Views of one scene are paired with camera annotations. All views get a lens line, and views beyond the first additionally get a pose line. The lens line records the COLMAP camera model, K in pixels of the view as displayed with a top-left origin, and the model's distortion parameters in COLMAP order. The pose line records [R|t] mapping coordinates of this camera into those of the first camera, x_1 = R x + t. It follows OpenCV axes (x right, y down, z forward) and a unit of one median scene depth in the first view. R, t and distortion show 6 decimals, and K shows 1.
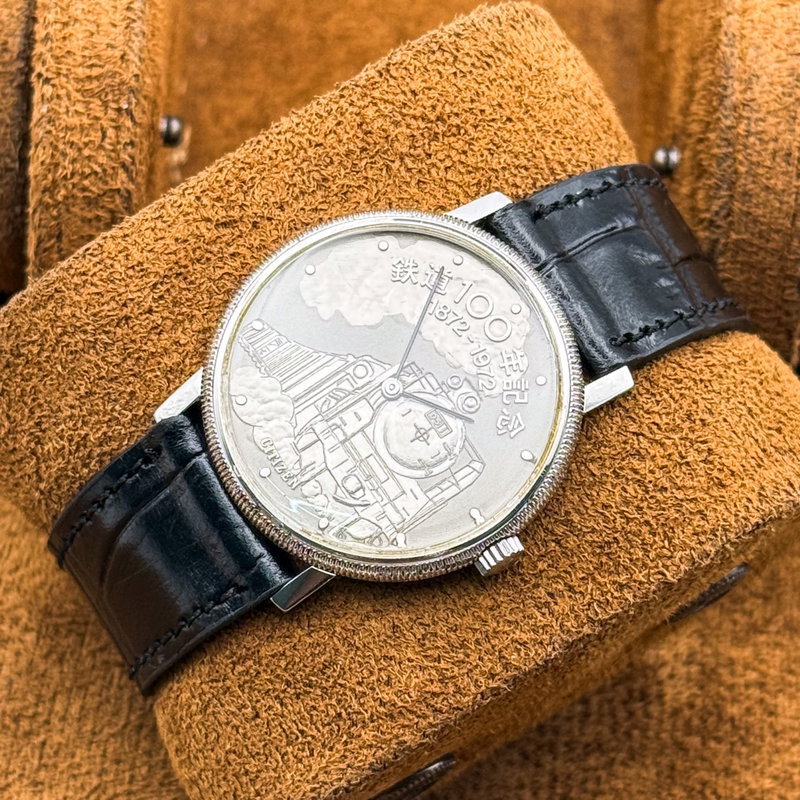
lens RADIAL K [[2977.2, 0, 400.0], [0, 2977.2, 400.0], [0, 0, 1]] dist [0.178452, -1.424309]
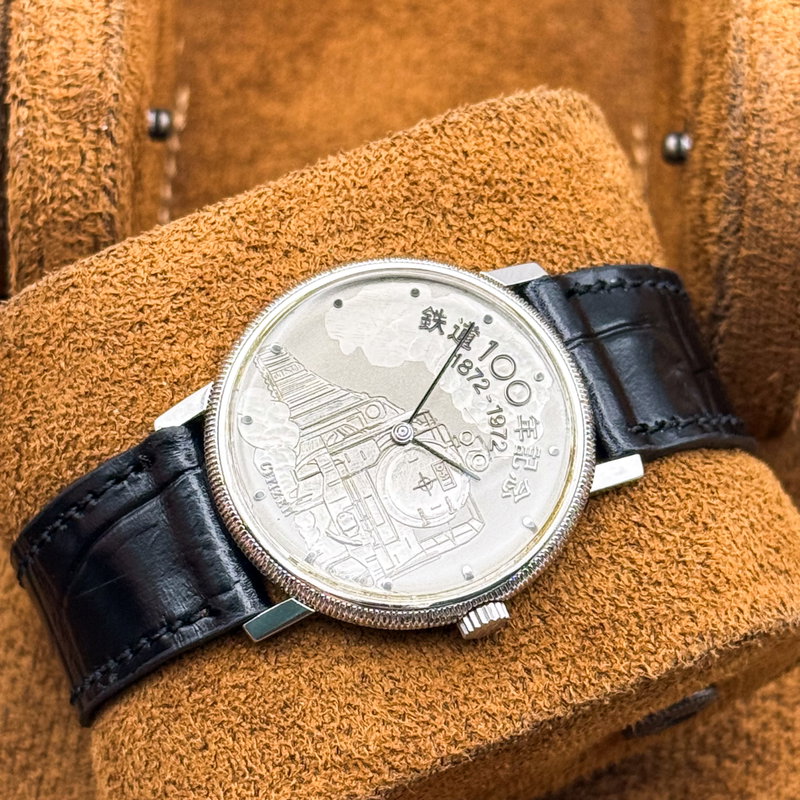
lens RADIAL K [[2977.2, 0, 400.0], [0, 2977.2, 400.0], [0, 0, 1]] dist [0.178452, -1.424309]
pose [[0.984571, 0.169750, 0.042477, -0.045590], [-0.164592, 0.980808, -0.104520, 0.085397], [-0.059404, 0.095916, 0.993615, 0.027499]]
